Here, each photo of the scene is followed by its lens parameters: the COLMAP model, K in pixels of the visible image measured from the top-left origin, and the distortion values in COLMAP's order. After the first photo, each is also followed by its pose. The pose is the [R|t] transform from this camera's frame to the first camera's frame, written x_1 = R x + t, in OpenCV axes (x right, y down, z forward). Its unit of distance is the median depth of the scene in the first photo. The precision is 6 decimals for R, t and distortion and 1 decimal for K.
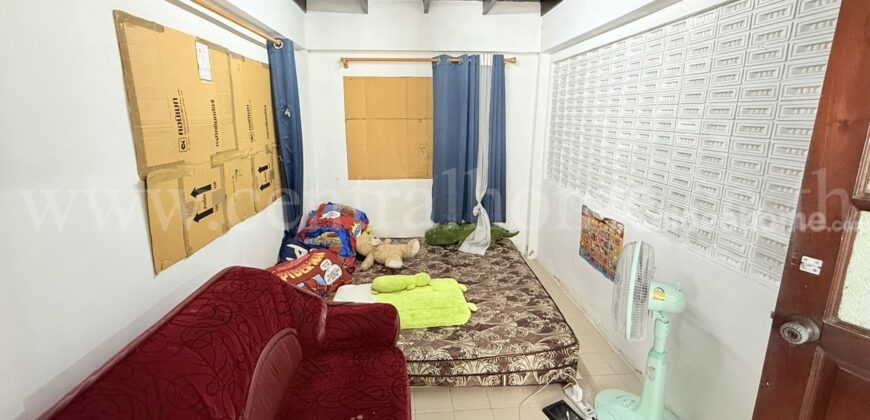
lens RADIAL K [[431.4, 0, 435.0], [0, 431.4, 210.0], [0, 0, 1]] dist [-0.003007, -0.000296]
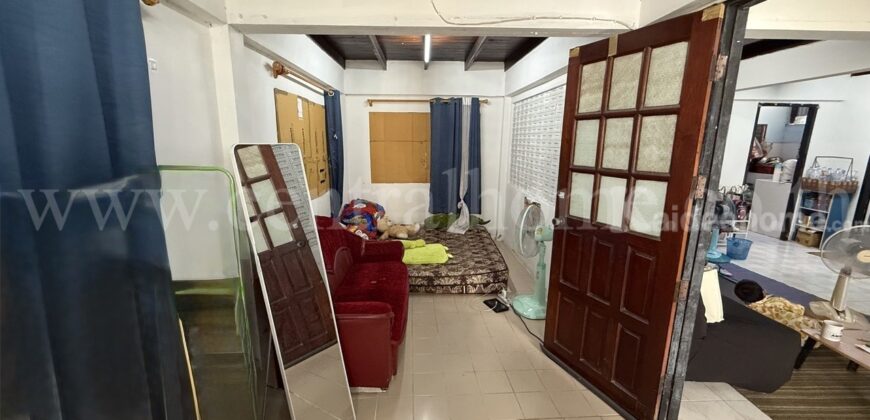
lens RADIAL K [[356.8, 0, 435.0], [0, 356.8, 210.0], [0, 0, 1]] dist [0.001760, 0.000054]
pose [[0.999941, 0.007813, -0.007501, 0.031480], [-0.007976, 0.999728, -0.021920, 0.065504], [0.007328, 0.021978, 0.999732, -0.277581]]
